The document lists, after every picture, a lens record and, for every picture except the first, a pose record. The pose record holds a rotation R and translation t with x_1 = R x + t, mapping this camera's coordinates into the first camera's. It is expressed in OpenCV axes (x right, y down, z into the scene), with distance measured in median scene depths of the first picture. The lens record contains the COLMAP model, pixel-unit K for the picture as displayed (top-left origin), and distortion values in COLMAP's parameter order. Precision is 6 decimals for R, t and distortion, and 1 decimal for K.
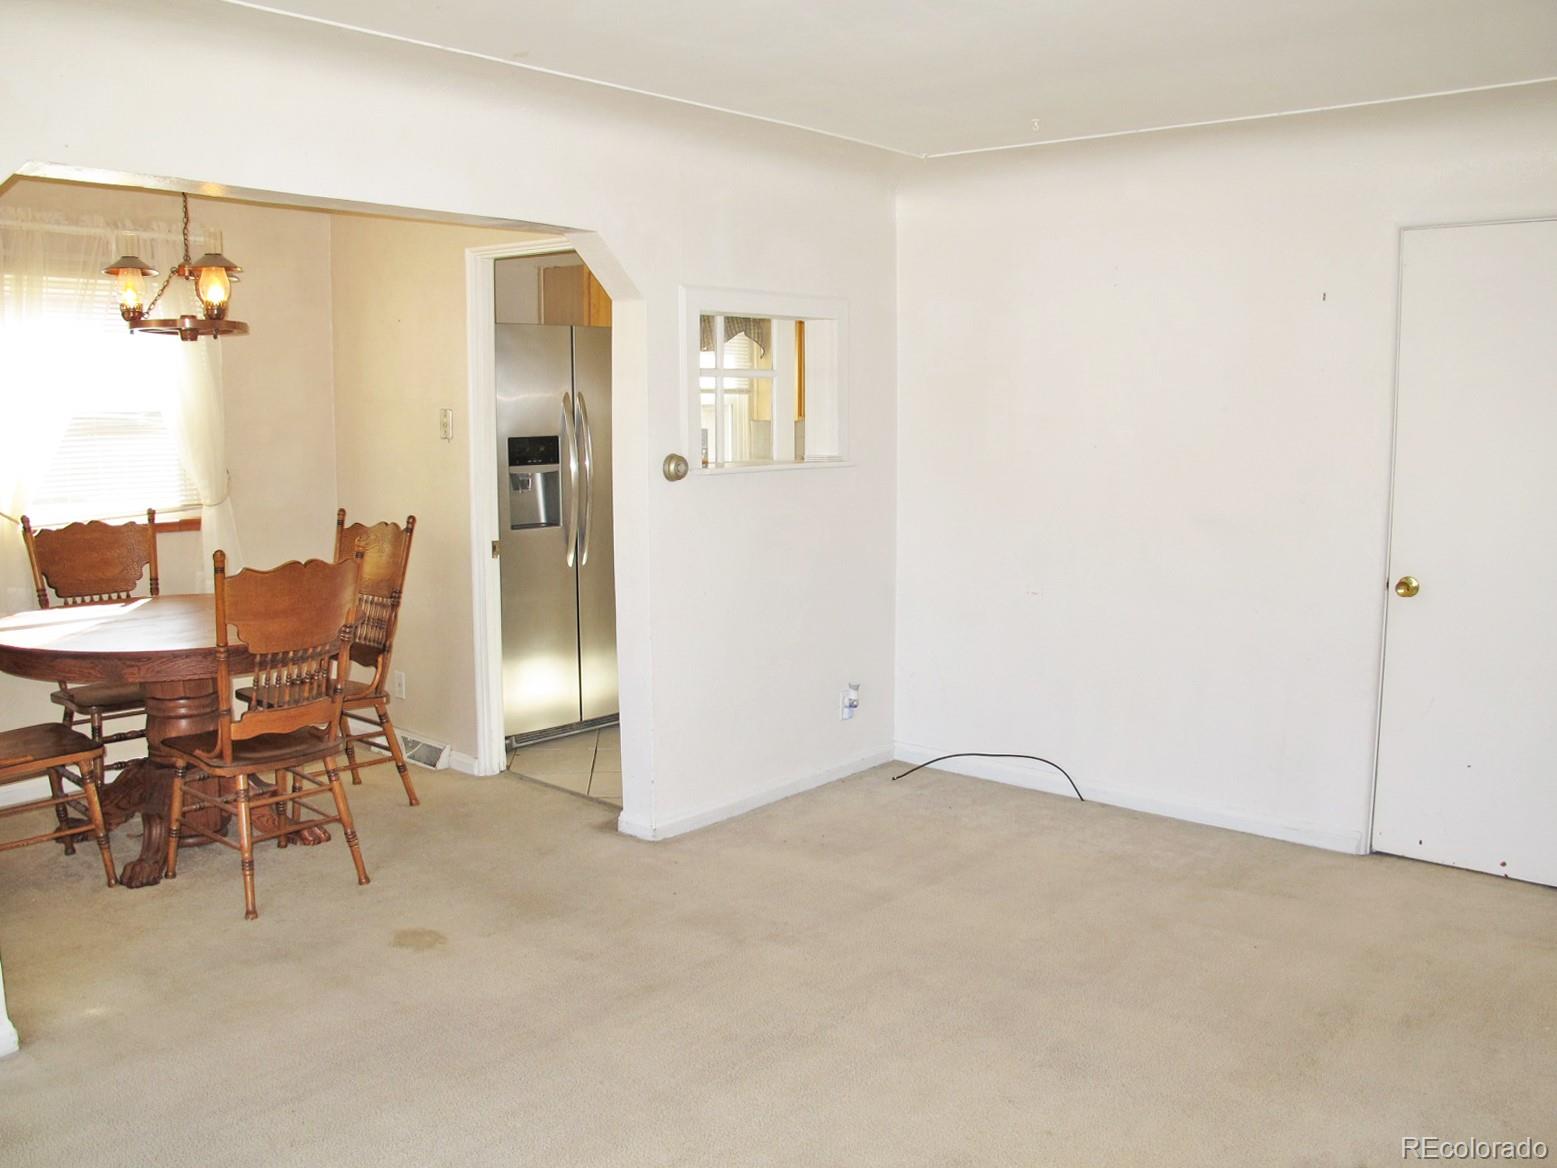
lens RADIAL K [[1373.1, 0, 776.6], [0, 1373.1, 584.8], [0, 0, 1]] dist [-0.087039, 0.012407]
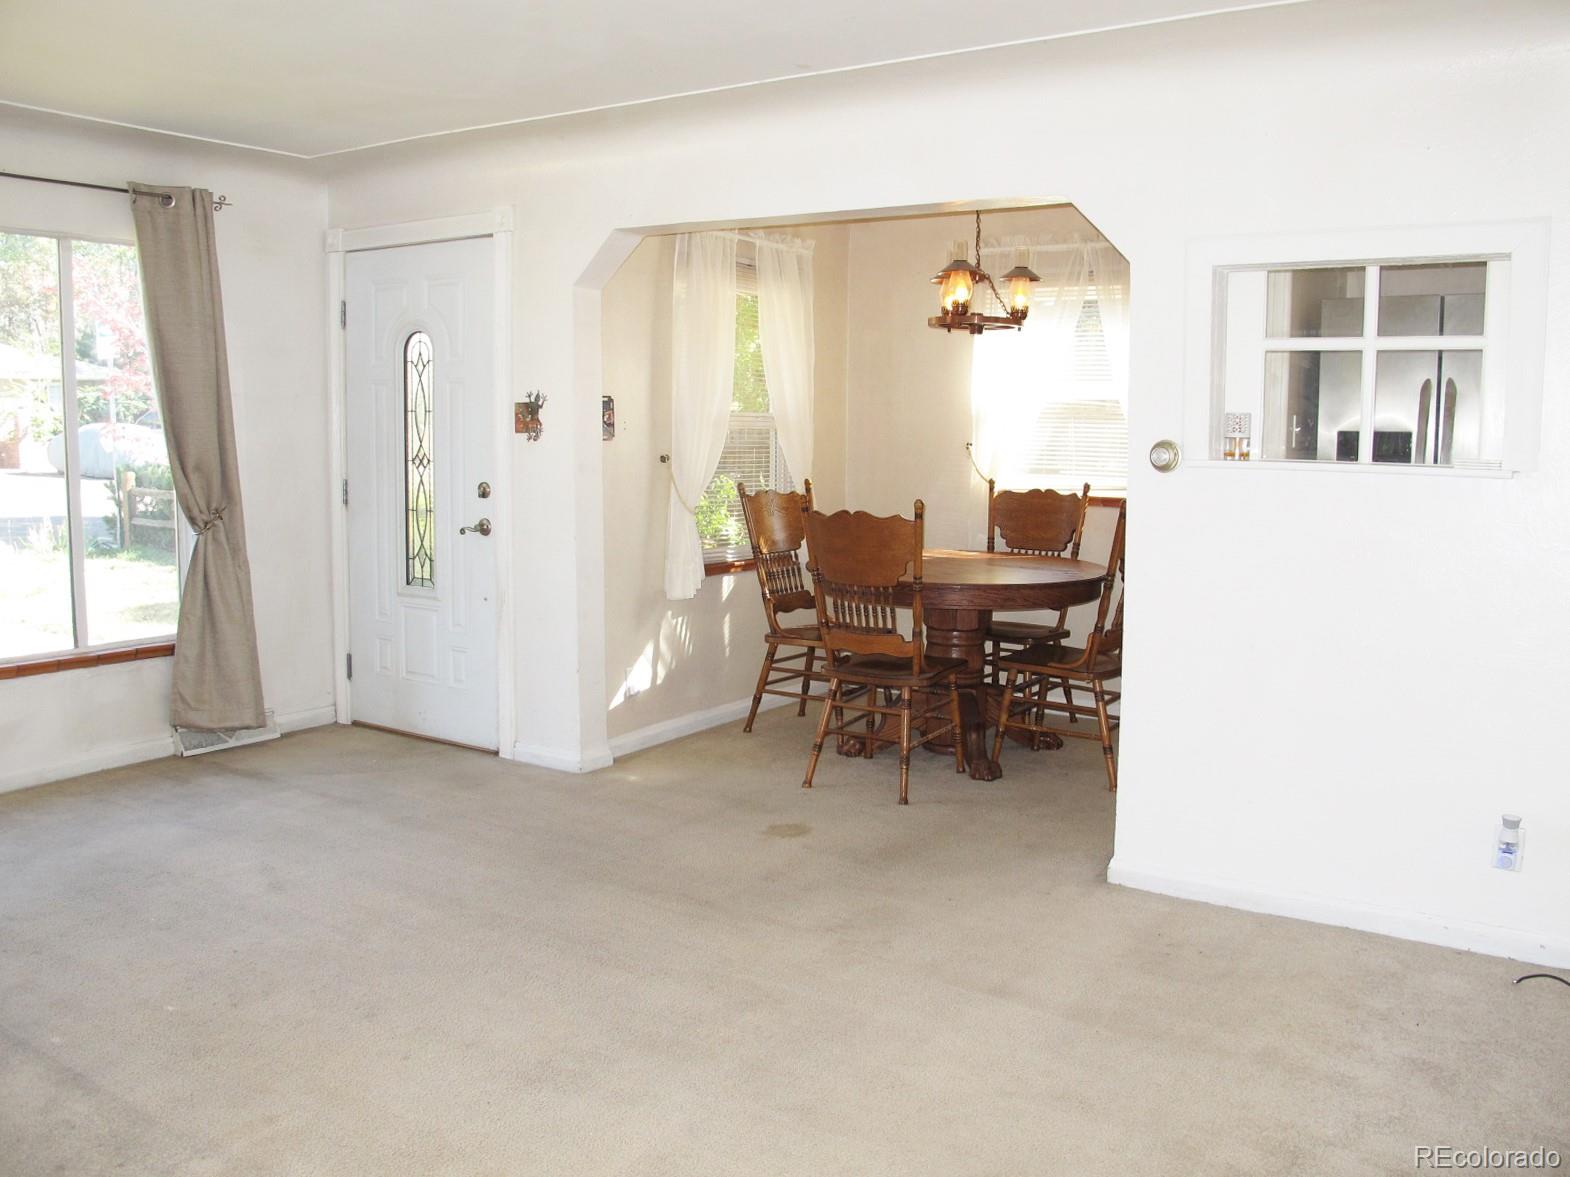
lens RADIAL K [[1384.5, 0, 787.2], [0, 1384.5, 572.2], [0, 0, 1]] dist [-0.087039, 0.012407]
pose [[0.125793, 0.111111, -0.985815, 0.727217], [-0.146931, 0.984835, 0.092252, -0.057715], [0.981115, 0.133242, 0.140211, 0.650976]]
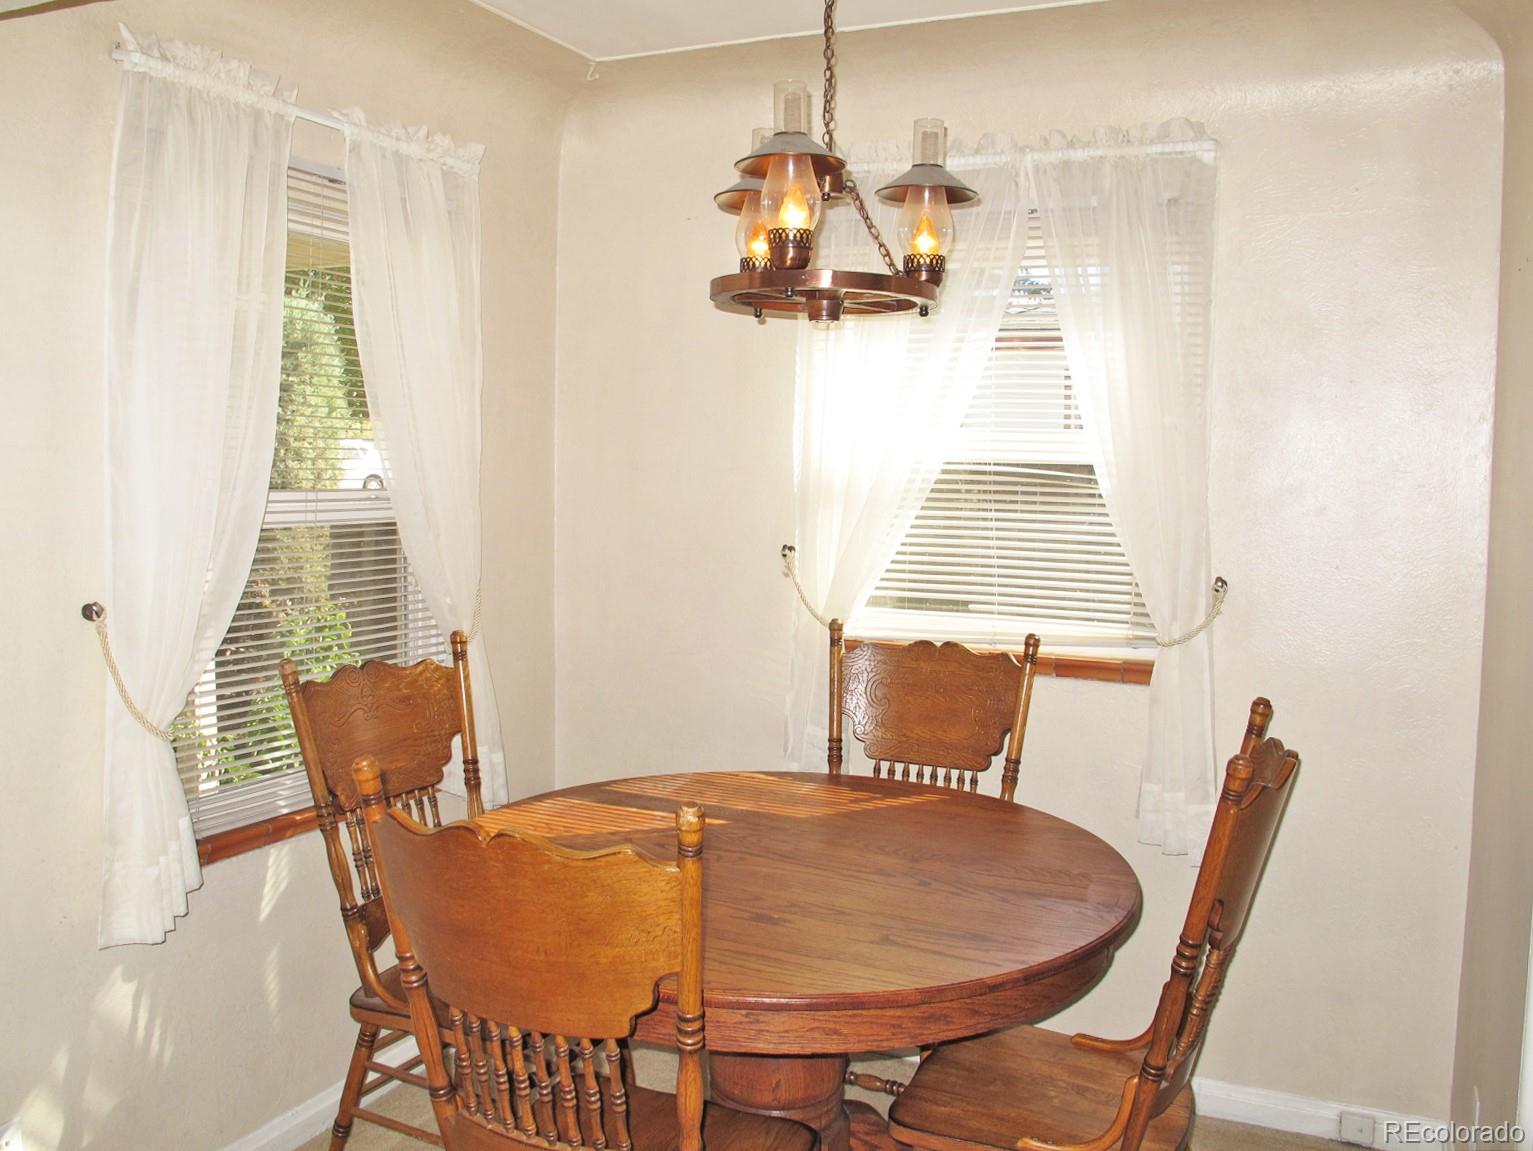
lens RADIAL K [[1351.9, 0, 756.2], [0, 1351.9, 585.7], [0, 0, 1]] dist [-0.087039, 0.012407]
pose [[0.264830, 0.098610, -0.959240, 0.055941], [-0.148937, 0.987004, 0.060345, -0.102432], [0.952724, 0.126885, 0.276075, 0.796920]]
